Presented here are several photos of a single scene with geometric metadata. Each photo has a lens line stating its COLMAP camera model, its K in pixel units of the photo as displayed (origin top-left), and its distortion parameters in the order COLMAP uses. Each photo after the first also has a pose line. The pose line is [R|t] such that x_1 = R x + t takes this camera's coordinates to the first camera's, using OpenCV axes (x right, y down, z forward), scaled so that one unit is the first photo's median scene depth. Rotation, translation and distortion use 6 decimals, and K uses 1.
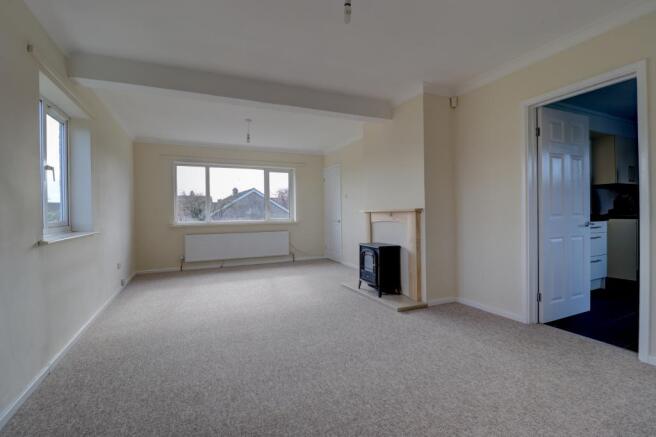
lens RADIAL K [[305.0, 0, 325.2], [0, 305.0, 215.6], [0, 0, 1]] dist [-0.014998, -0.002671]
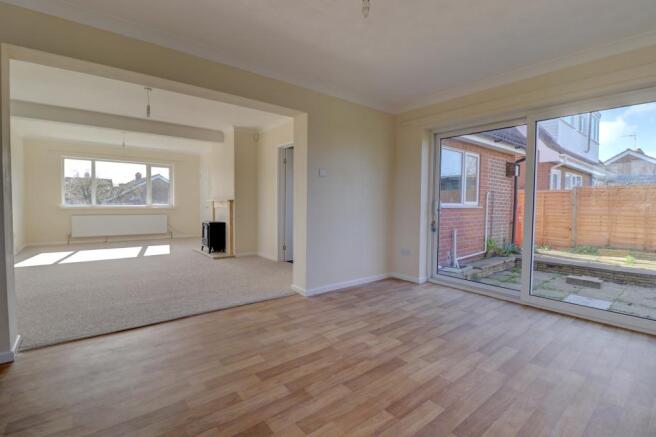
lens RADIAL K [[305.0, 0, 332.3], [0, 305.0, 214.1], [0, 0, 1]] dist [-0.014998, -0.002671]
pose [[0.964355, 0.015703, 0.264146, 0.235470], [-0.023572, 0.999367, 0.026646, -0.000692], [-0.263560, -0.031923, 0.964115, -0.456135]]
